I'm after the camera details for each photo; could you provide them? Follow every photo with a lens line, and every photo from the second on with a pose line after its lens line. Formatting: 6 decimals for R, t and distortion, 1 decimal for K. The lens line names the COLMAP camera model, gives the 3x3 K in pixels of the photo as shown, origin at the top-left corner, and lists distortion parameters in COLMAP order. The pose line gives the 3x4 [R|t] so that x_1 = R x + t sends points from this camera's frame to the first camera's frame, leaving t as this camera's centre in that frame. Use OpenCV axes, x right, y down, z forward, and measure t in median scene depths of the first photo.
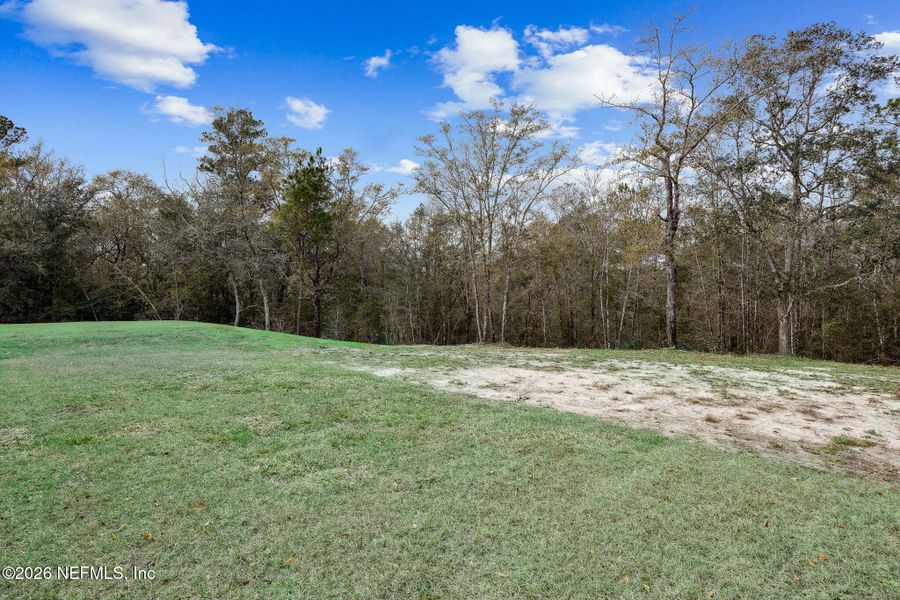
lens RADIAL K [[457.4, 0, 449.9], [0, 457.4, 295.2], [0, 0, 1]] dist [-0.008658, 0.000390]
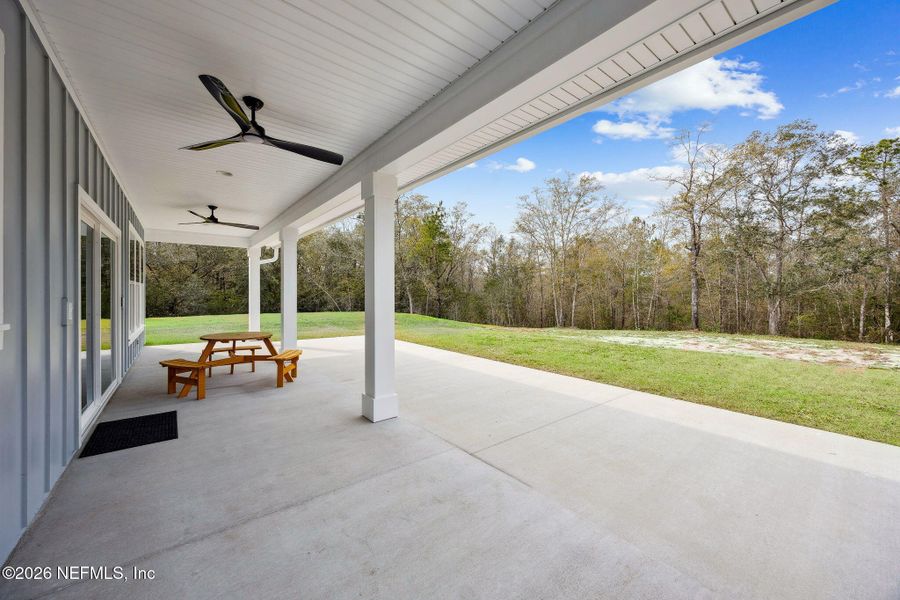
lens RADIAL K [[343.0, 0, 450.9], [0, 343.0, 294.4], [0, 0, 1]] dist [0.009755, 0.000171]
pose [[0.997021, -0.000050, -0.077129, -0.259512], [-0.000185, 0.999995, -0.003038, -0.004234], [0.077128, 0.003043, 0.997017, -0.250780]]
